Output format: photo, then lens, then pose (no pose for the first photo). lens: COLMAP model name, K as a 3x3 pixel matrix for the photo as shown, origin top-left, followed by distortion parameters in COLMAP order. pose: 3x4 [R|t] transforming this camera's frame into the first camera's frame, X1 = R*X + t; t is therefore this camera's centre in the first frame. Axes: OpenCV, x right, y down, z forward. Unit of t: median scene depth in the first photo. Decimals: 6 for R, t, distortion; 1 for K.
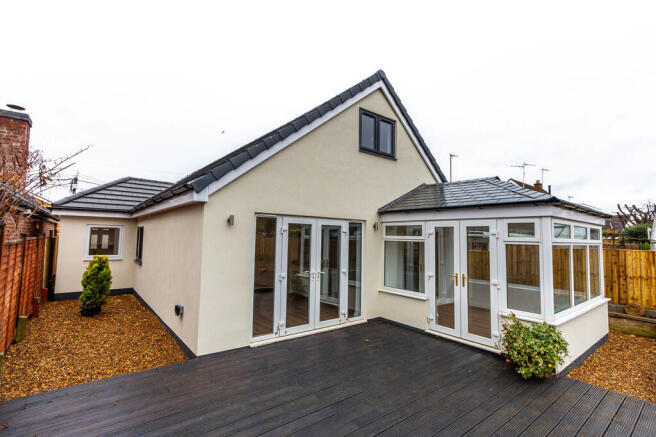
lens RADIAL K [[302.8, 0, 328.0], [0, 302.8, 218.5], [0, 0, 1]] dist [0.000513, -0.000325]
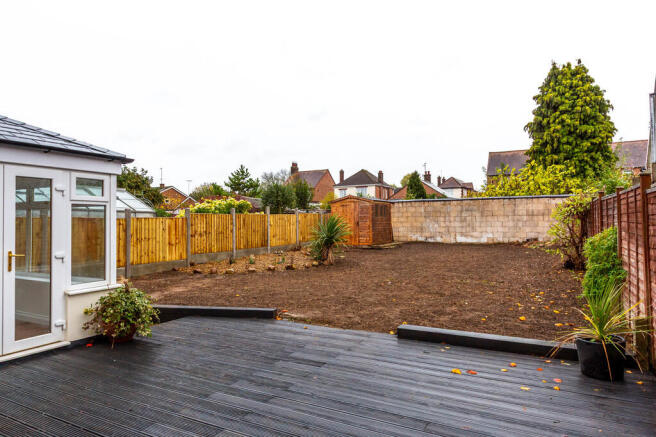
lens RADIAL K [[424.9, 0, 328.0], [0, 424.9, 218.5], [0, 0, 1]] dist [-0.001288, -0.000248]
pose [[-0.400404, -0.014257, 0.916228, -0.686051], [-0.062951, 0.997945, -0.011982, 0.094812], [-0.914174, -0.062475, -0.400478, 0.843305]]
